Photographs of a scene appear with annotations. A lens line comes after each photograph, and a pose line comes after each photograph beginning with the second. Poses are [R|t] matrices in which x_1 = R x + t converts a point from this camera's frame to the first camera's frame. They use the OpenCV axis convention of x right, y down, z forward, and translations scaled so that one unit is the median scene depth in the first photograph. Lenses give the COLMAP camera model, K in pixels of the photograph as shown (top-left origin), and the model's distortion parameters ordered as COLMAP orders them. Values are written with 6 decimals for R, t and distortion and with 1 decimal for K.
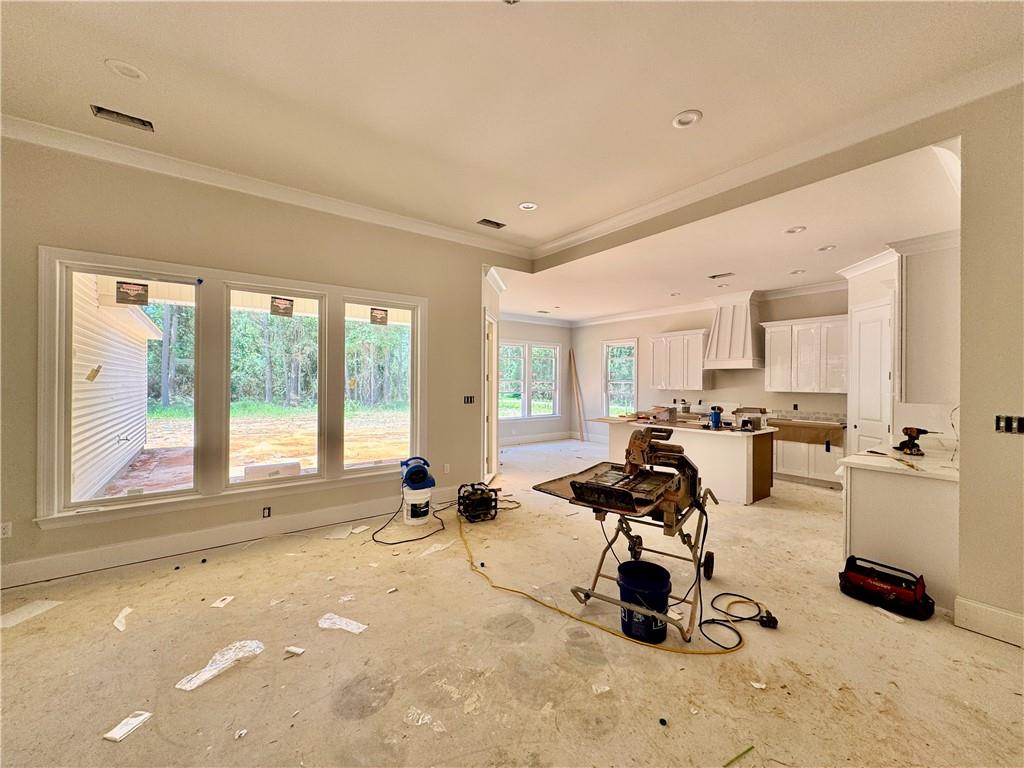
lens RADIAL K [[406.8, 0, 511.0], [0, 406.8, 382.4], [0, 0, 1]] dist [-0.000899, 0.000005]
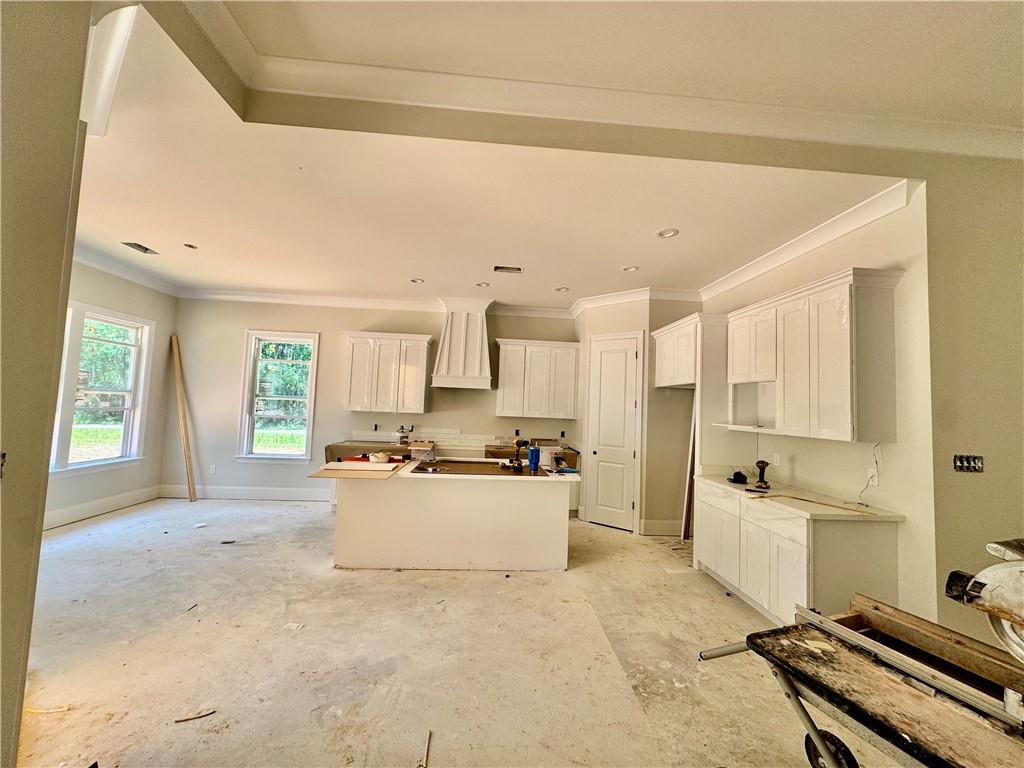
lens RADIAL K [[406.8, 0, 512.6], [0, 406.8, 383.0], [0, 0, 1]] dist [-0.000899, 0.000005]
pose [[0.538507, 0.062773, 0.840279, -0.103038], [-0.033598, 0.998028, -0.053026, -0.003602], [-0.841951, 0.000323, 0.539554, 0.491550]]
